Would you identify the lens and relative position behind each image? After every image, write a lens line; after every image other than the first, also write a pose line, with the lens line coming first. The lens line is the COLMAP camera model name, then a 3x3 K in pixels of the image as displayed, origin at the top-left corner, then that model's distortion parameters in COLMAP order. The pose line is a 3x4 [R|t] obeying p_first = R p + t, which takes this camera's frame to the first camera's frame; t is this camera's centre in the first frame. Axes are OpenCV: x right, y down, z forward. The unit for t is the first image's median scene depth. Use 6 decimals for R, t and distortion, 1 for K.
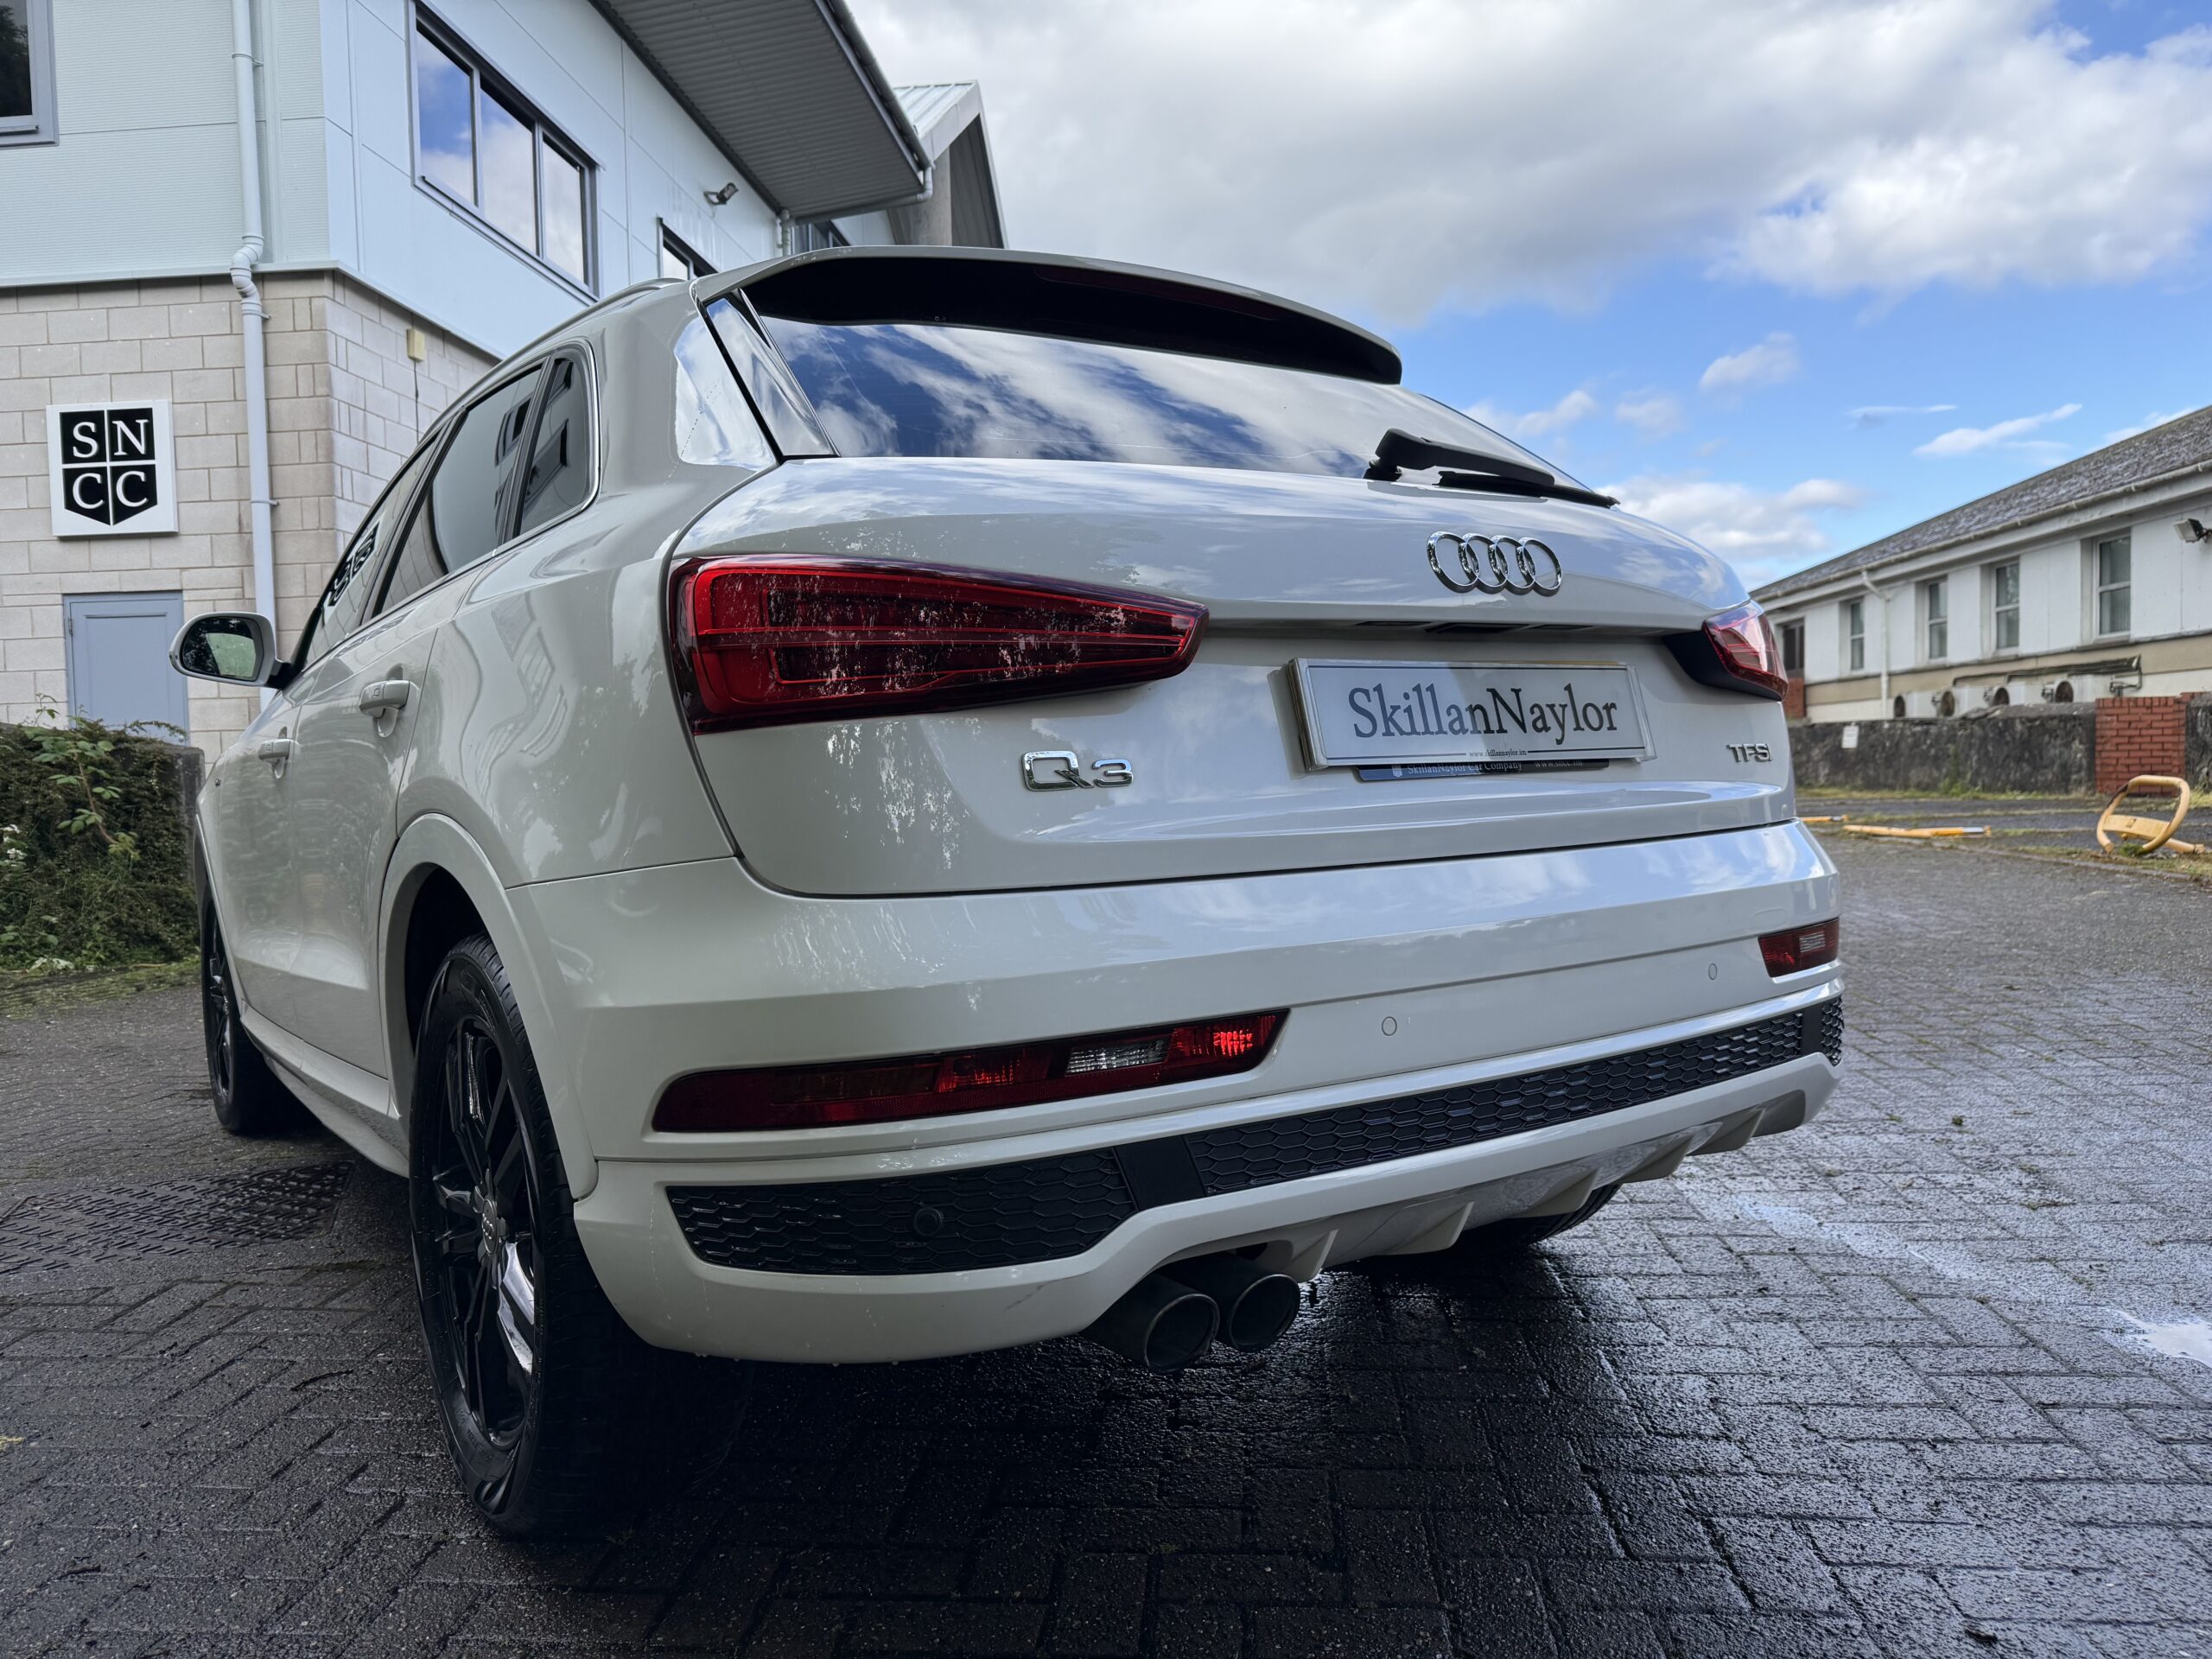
lens RADIAL K [[1573.0, 0, 1106.0], [0, 1573.0, 829.5], [0, 0, 1]] dist [0.011075, -0.001899]
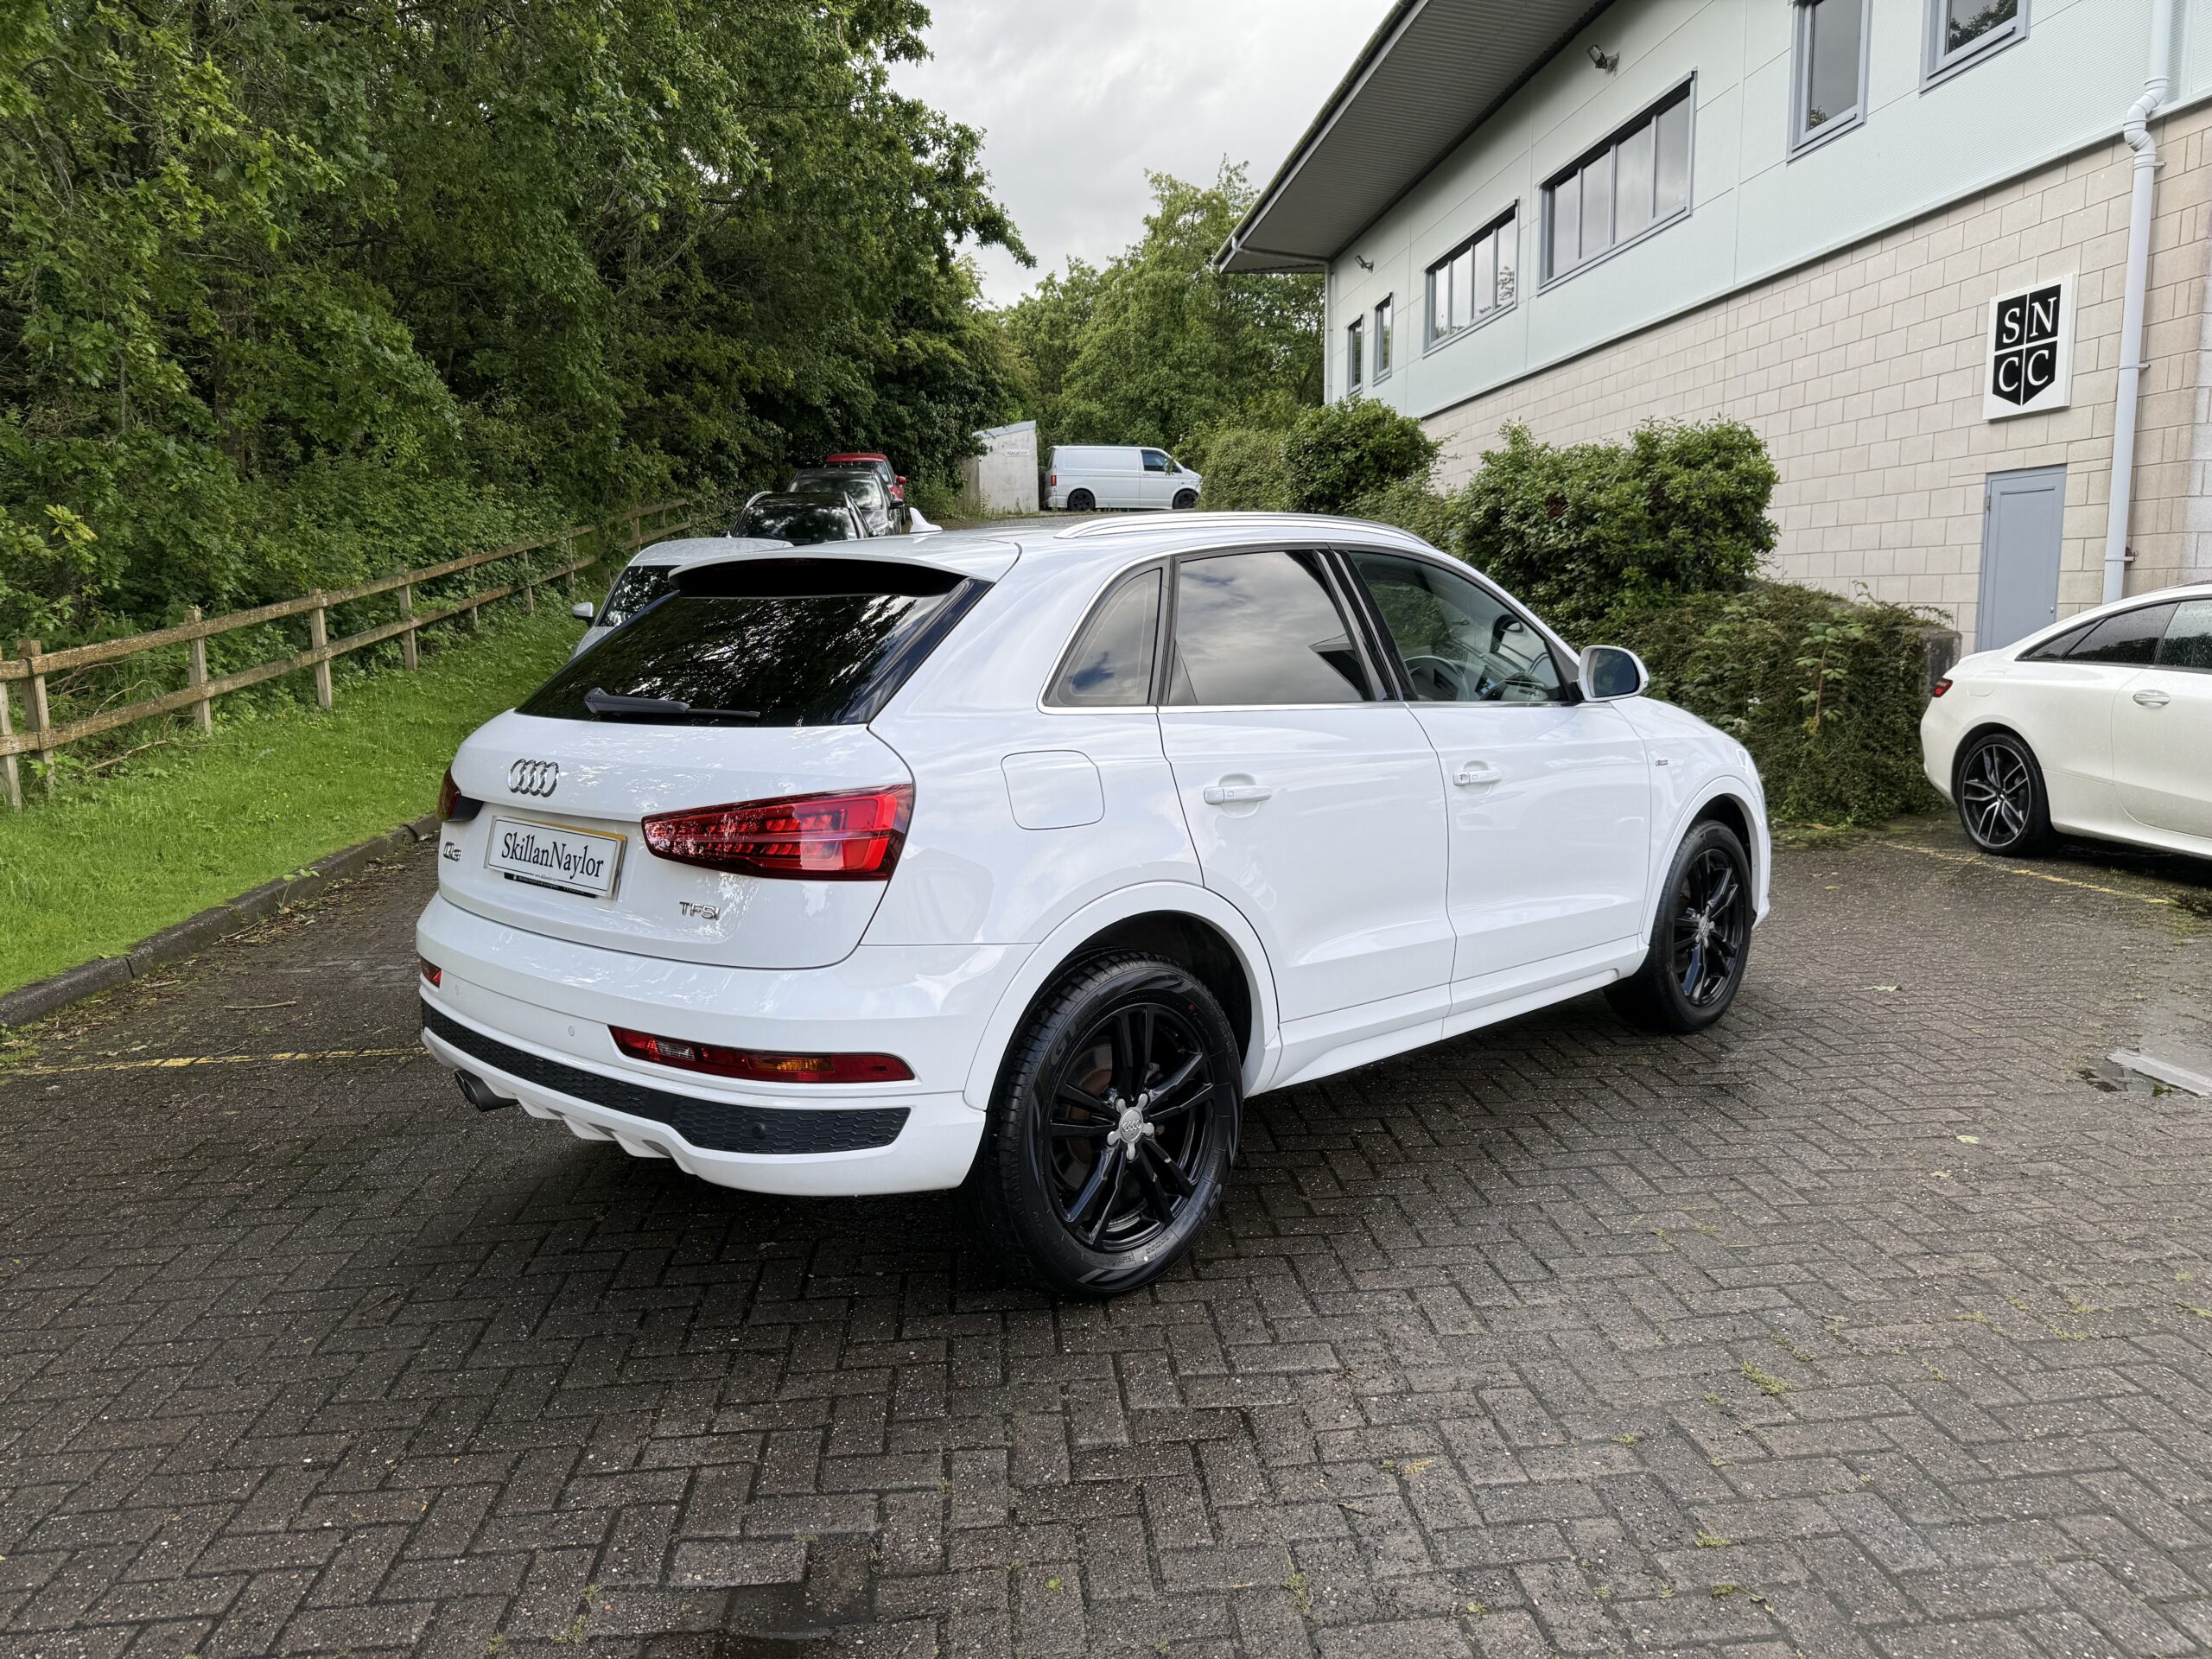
lens RADIAL K [[1603.1, 0, 1152.2], [0, 1603.1, 873.2], [0, 0, 1]] dist [0.001009, -0.006282]
pose [[0.231690, 0.178764, -0.956223, 0.327731], [-0.022900, 0.983700, 0.178352, -0.061828], [0.972520, -0.019424, 0.232007, 0.173933]]
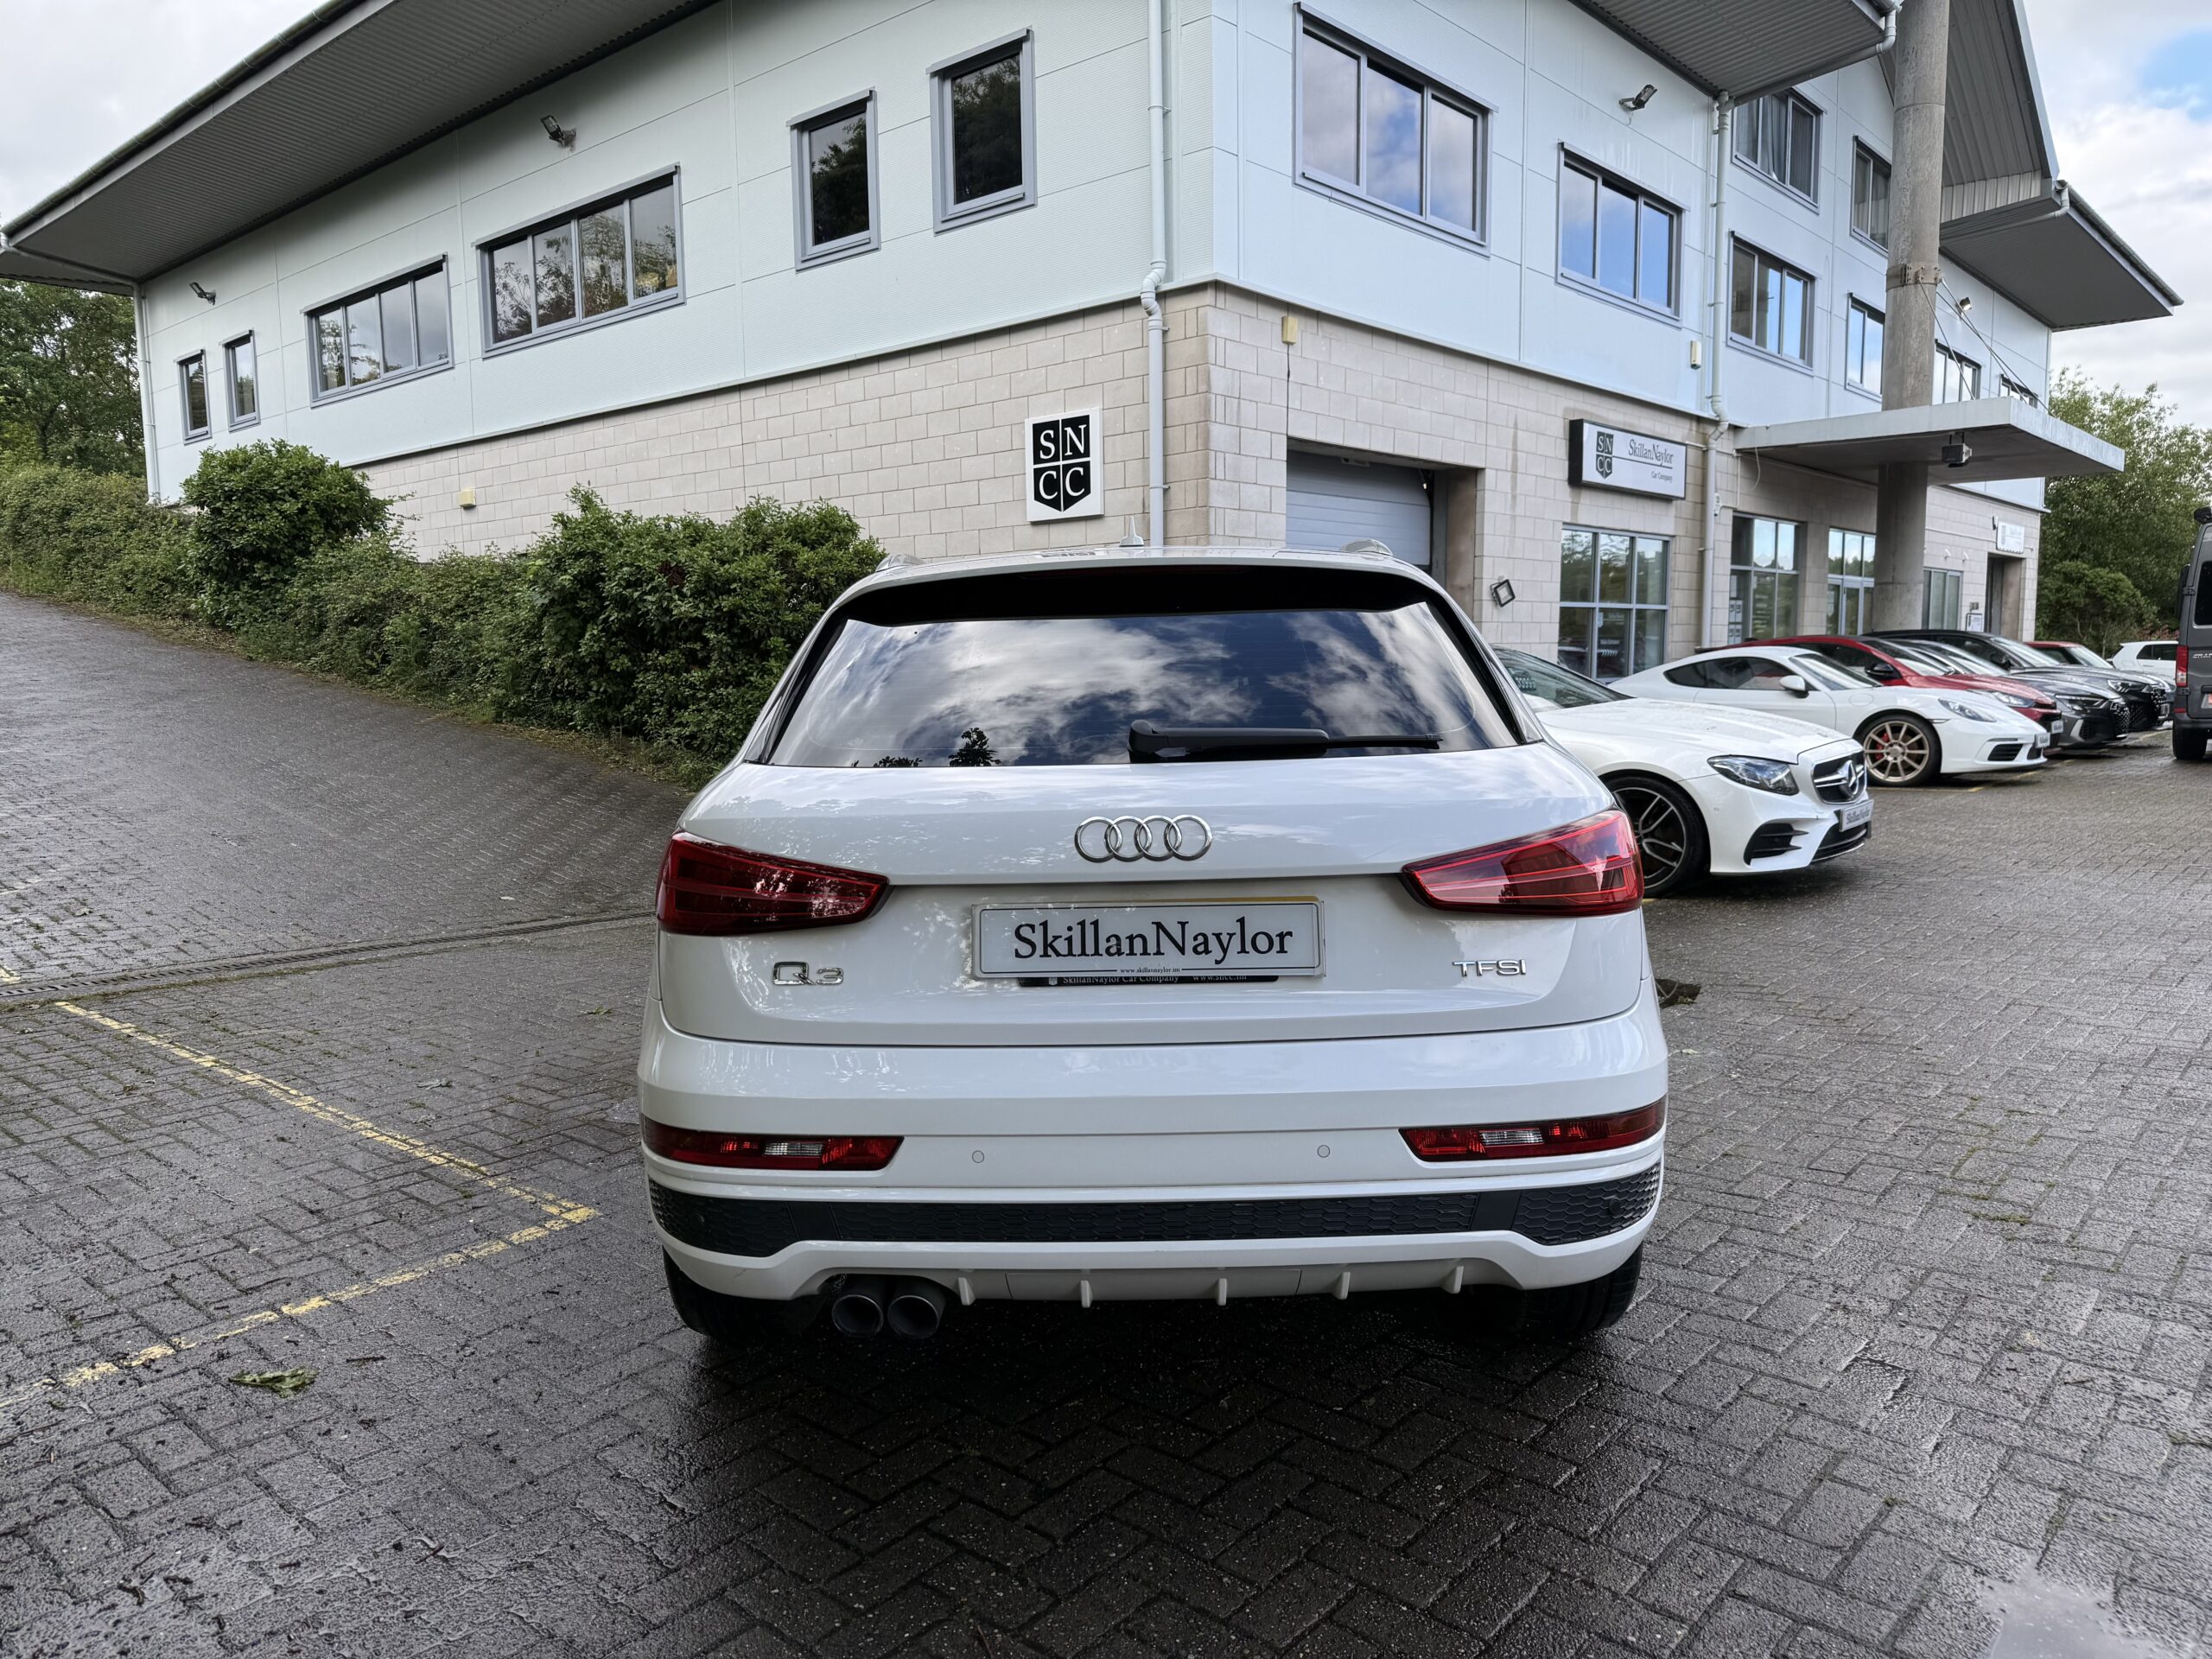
lens RADIAL K [[1552.1, 0, 1108.9], [0, 1552.1, 848.6], [0, 0, 1]] dist [0.111672, -0.134910]
pose [[0.811145, 0.080395, -0.579294, 0.158327], [-0.028928, 0.994810, 0.097554, -0.045379], [0.584130, -0.062372, 0.809260, -0.019789]]
